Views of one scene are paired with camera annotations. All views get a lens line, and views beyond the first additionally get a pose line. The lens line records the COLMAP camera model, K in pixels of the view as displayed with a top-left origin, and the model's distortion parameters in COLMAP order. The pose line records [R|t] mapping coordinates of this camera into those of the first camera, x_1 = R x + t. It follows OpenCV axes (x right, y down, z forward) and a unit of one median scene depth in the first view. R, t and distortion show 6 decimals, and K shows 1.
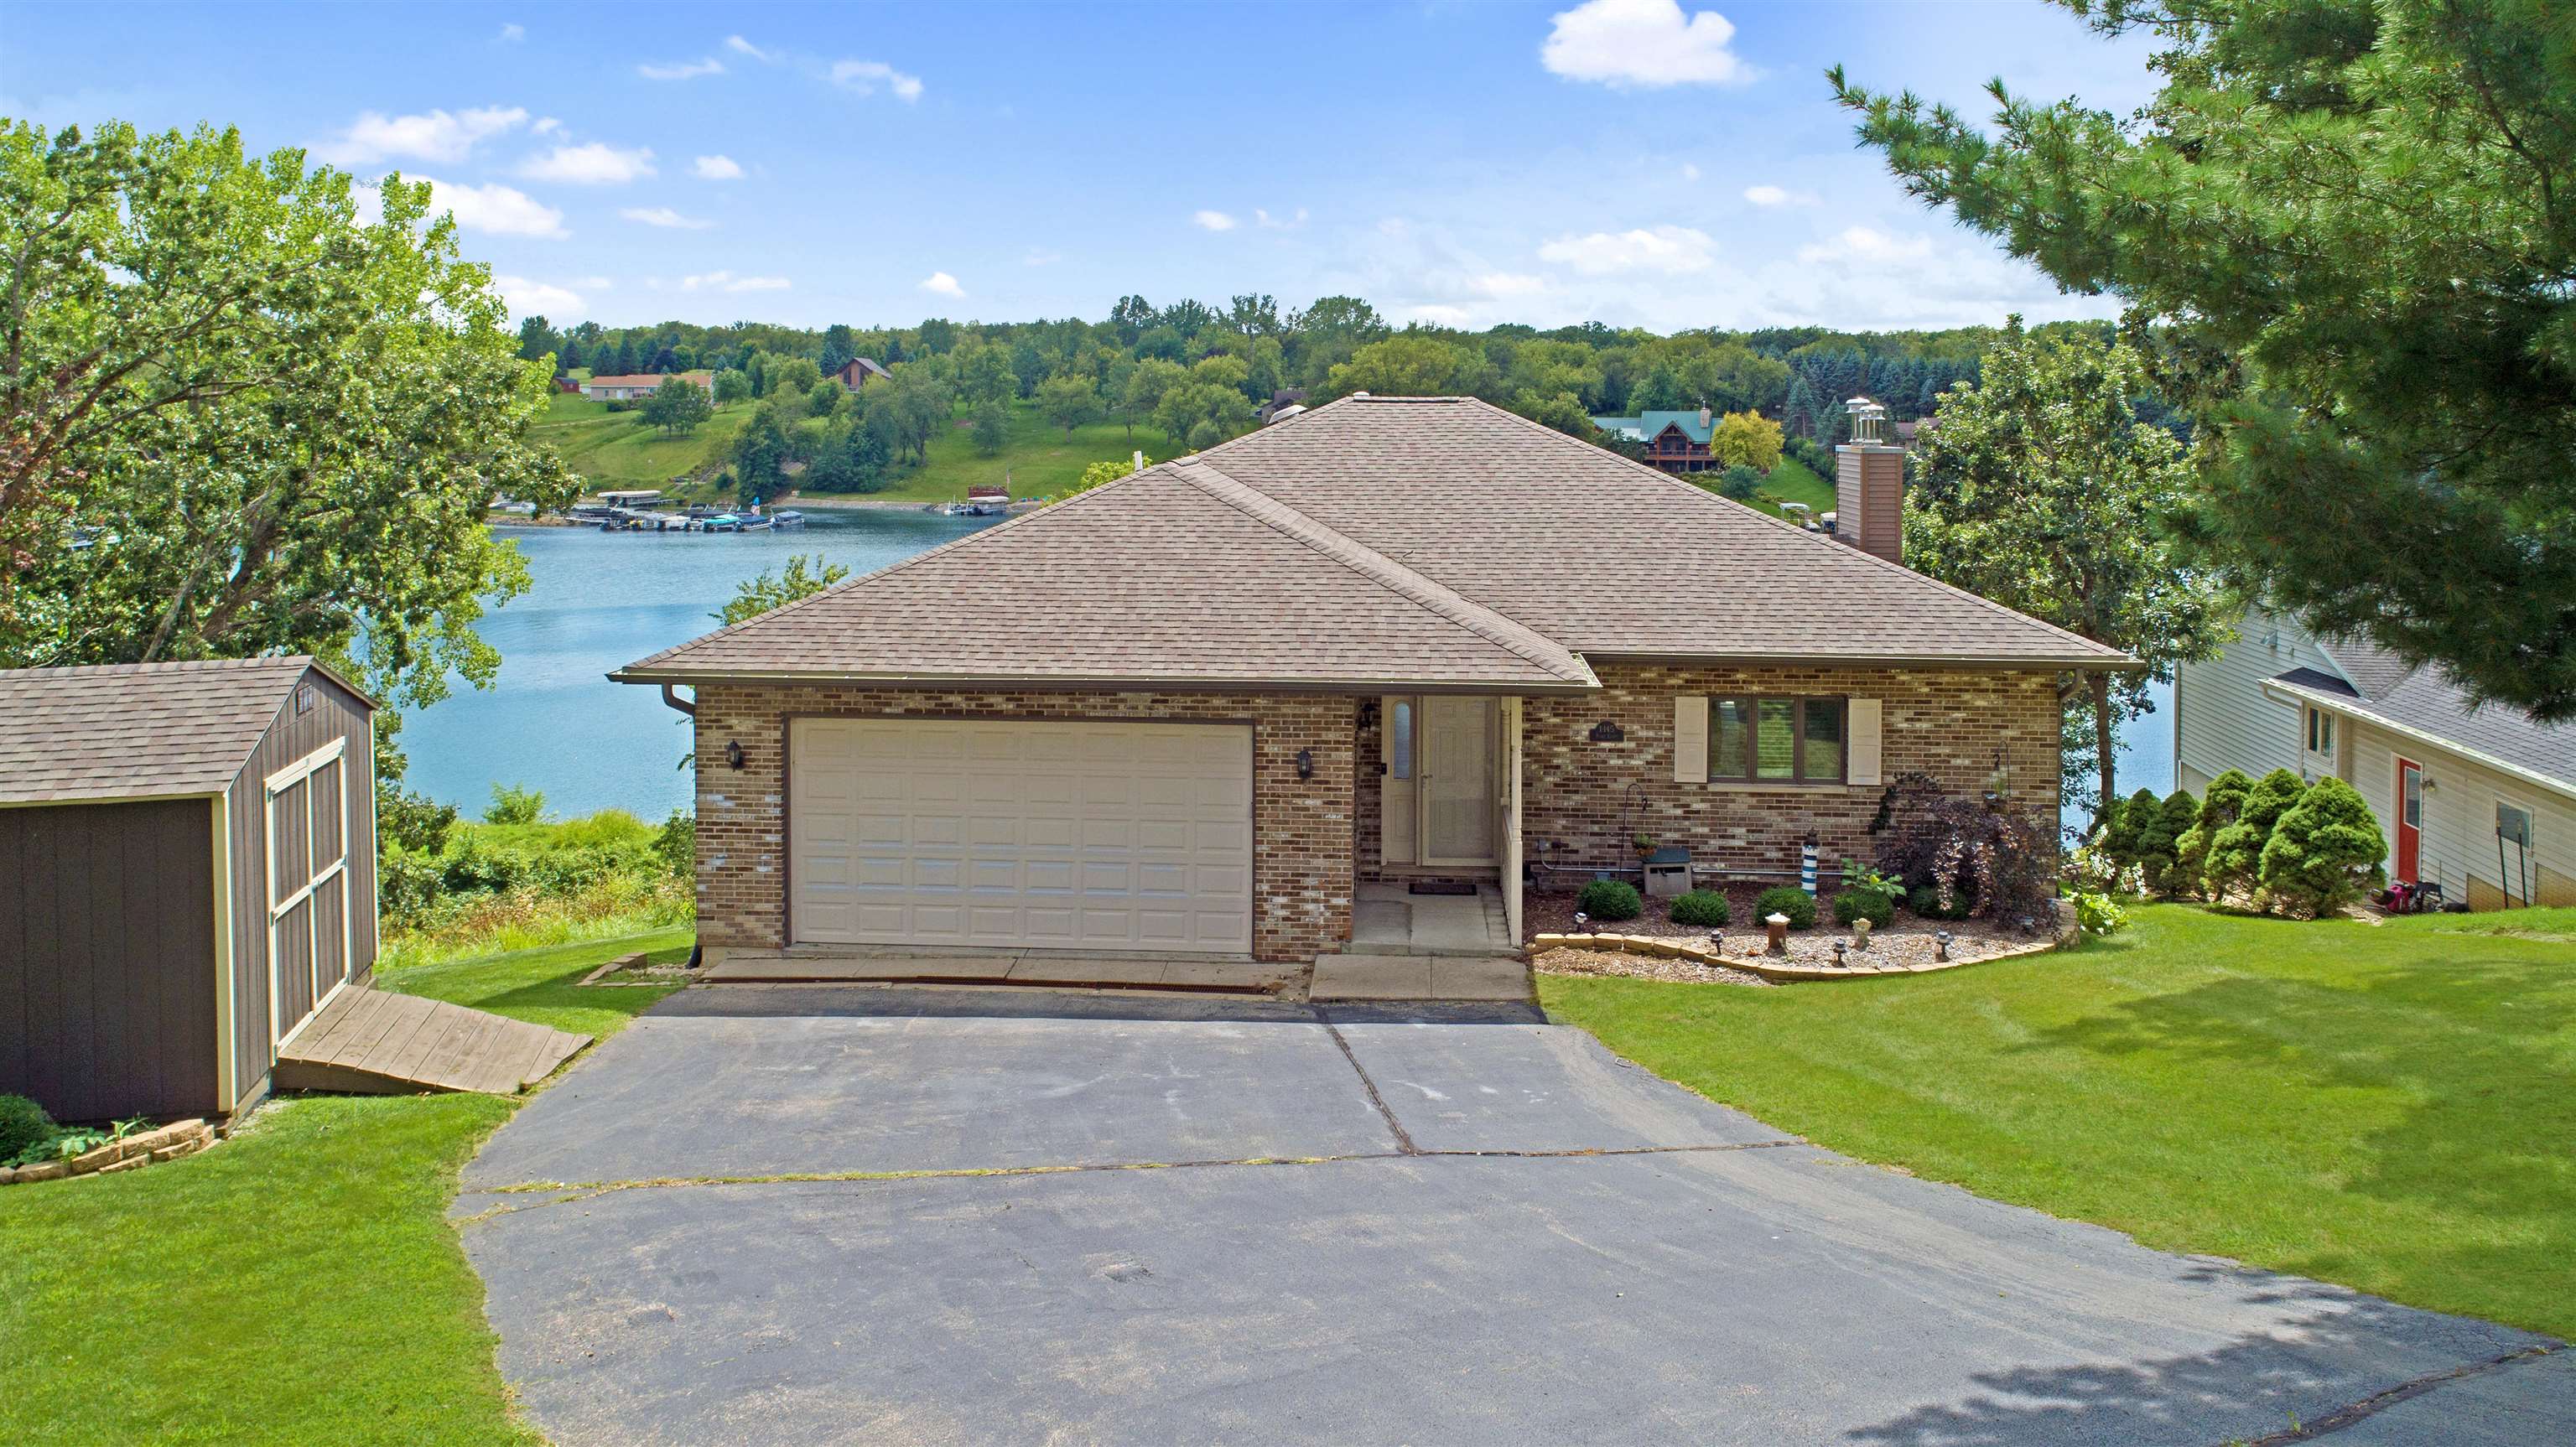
lens RADIAL K [[1742.4, 0, 1288.0], [0, 1742.4, 723.5], [0, 0, 1]] dist [0.002602, -0.002039]
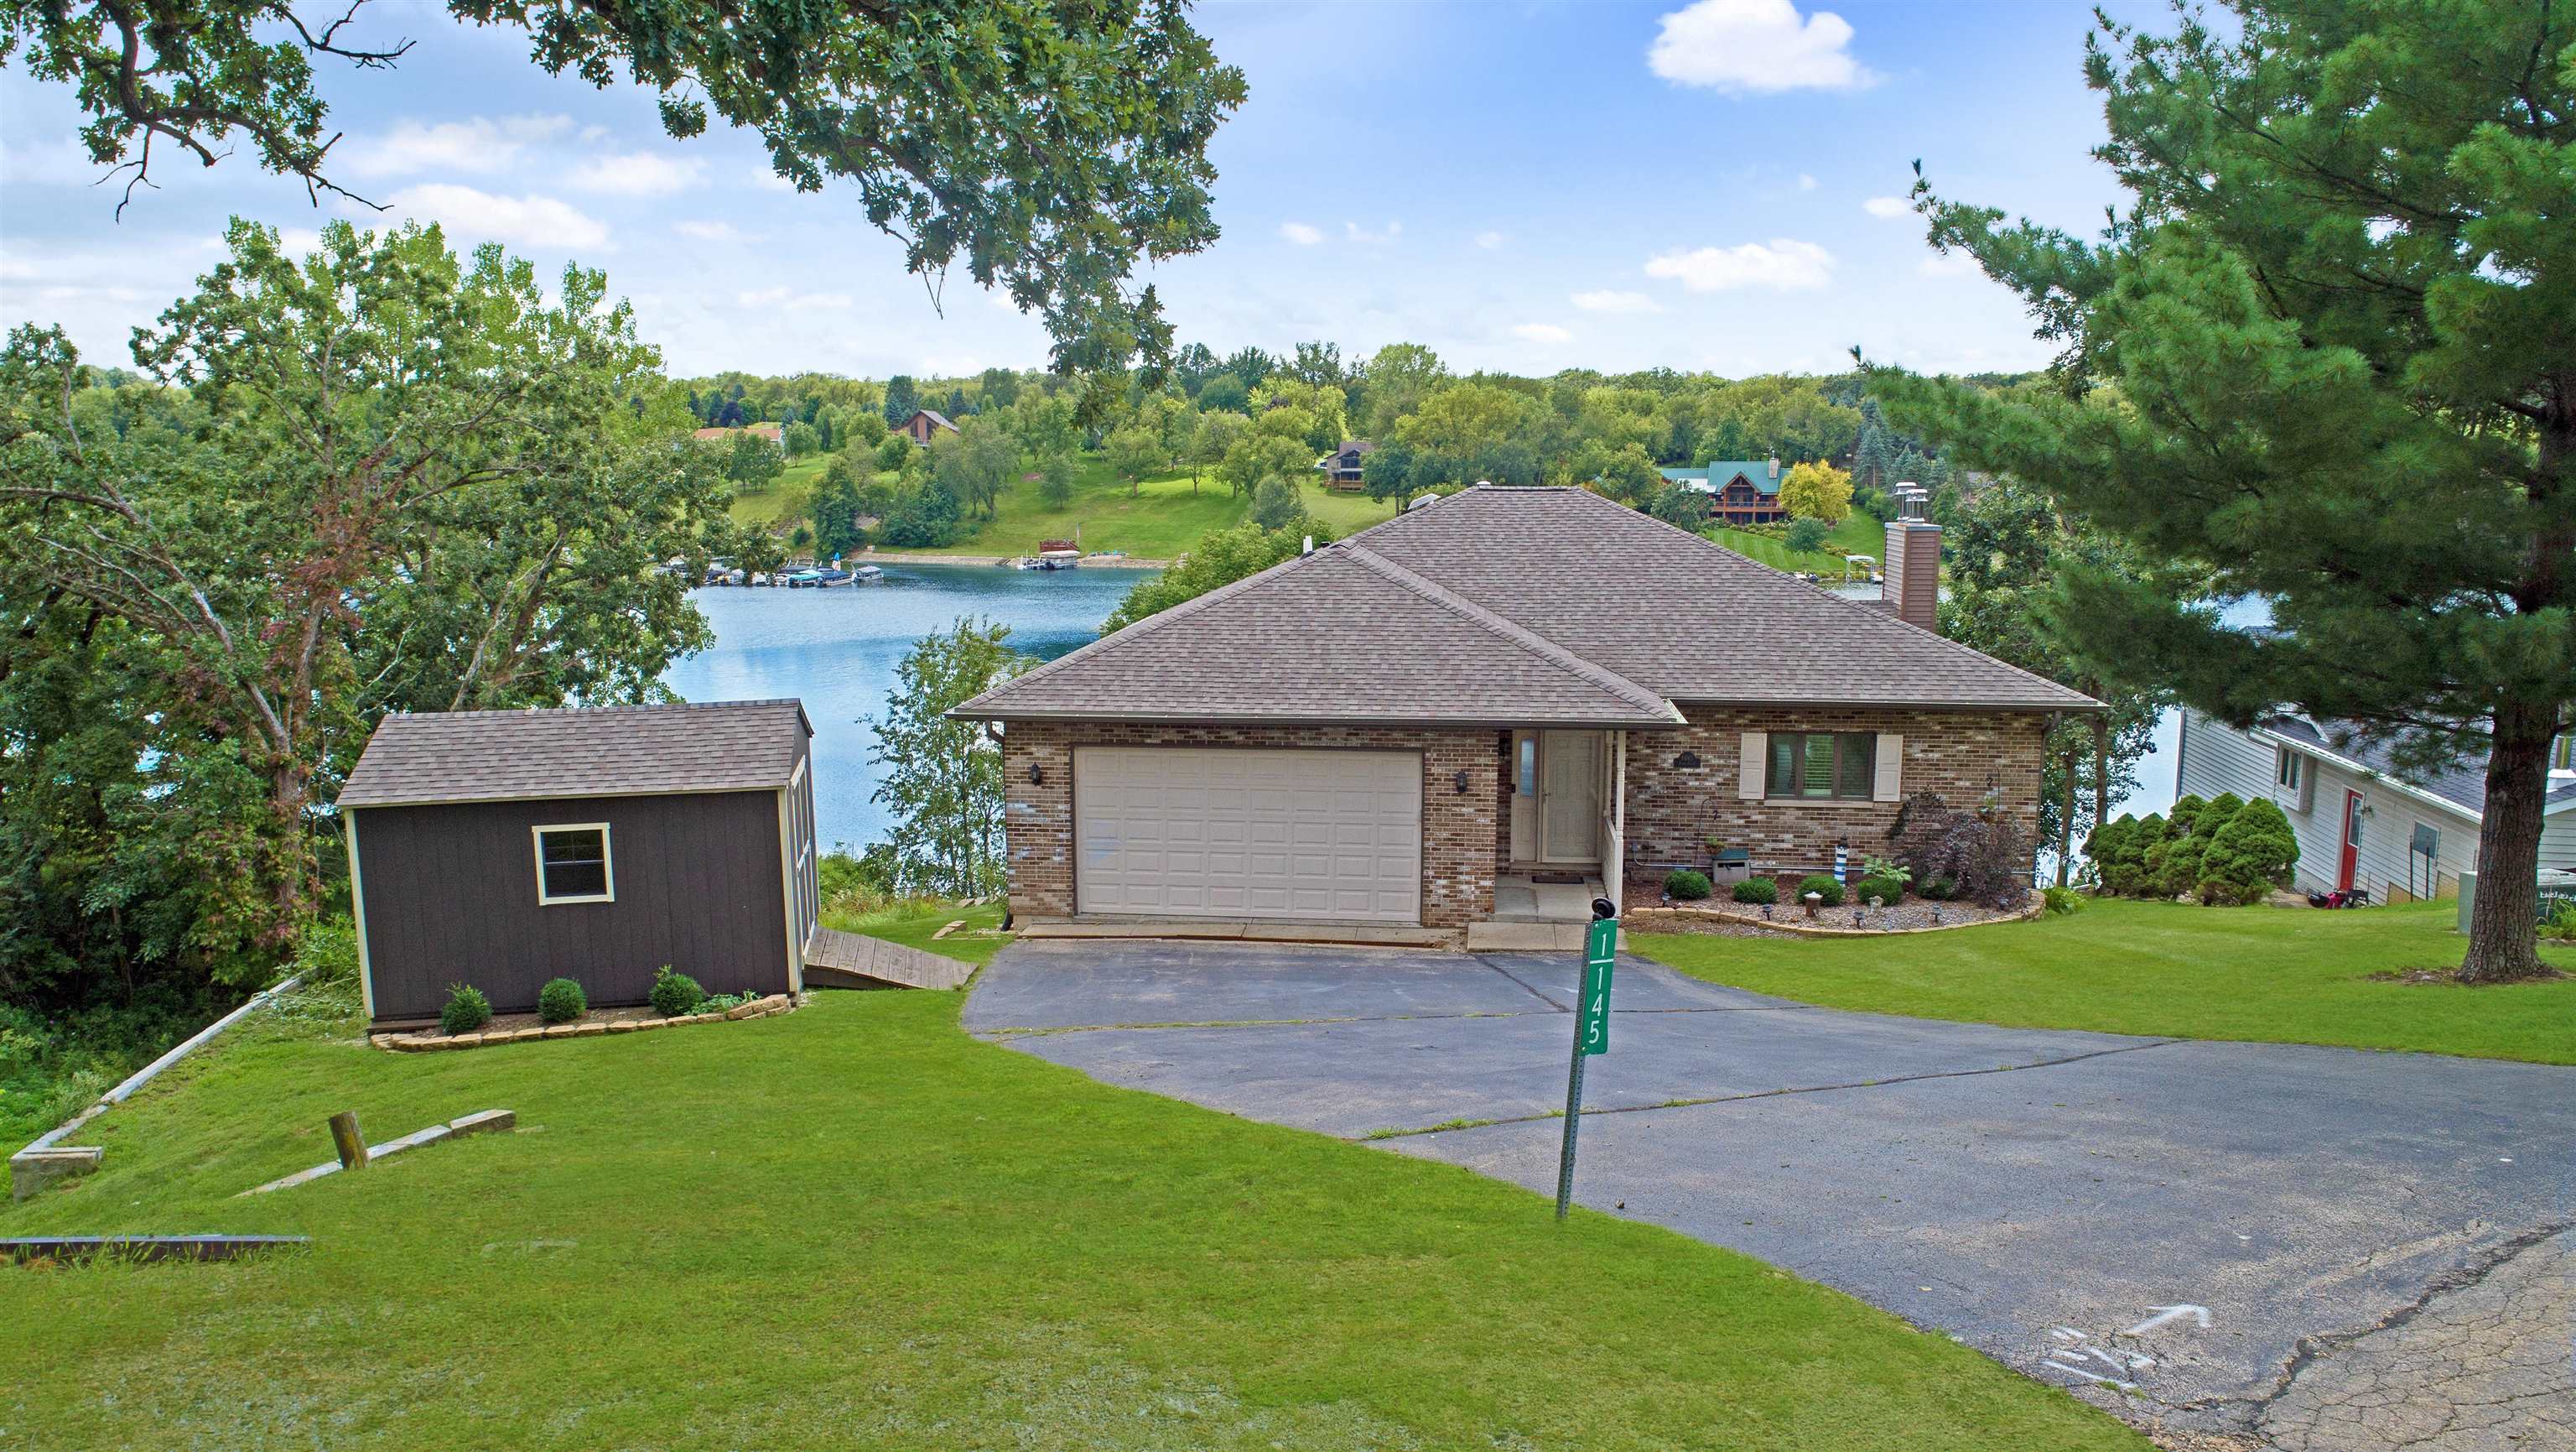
lens RADIAL K [[1759.0, 0, 1231.8], [0, 1759.0, 967.5], [0, 0, 1]] dist [0.003279, 0.000745]
pose [[0.998397, 0.009412, -0.055808, -0.073108], [-0.003430, 0.994325, 0.106329, 0.017955], [0.056492, -0.105967, 0.992764, -0.303642]]
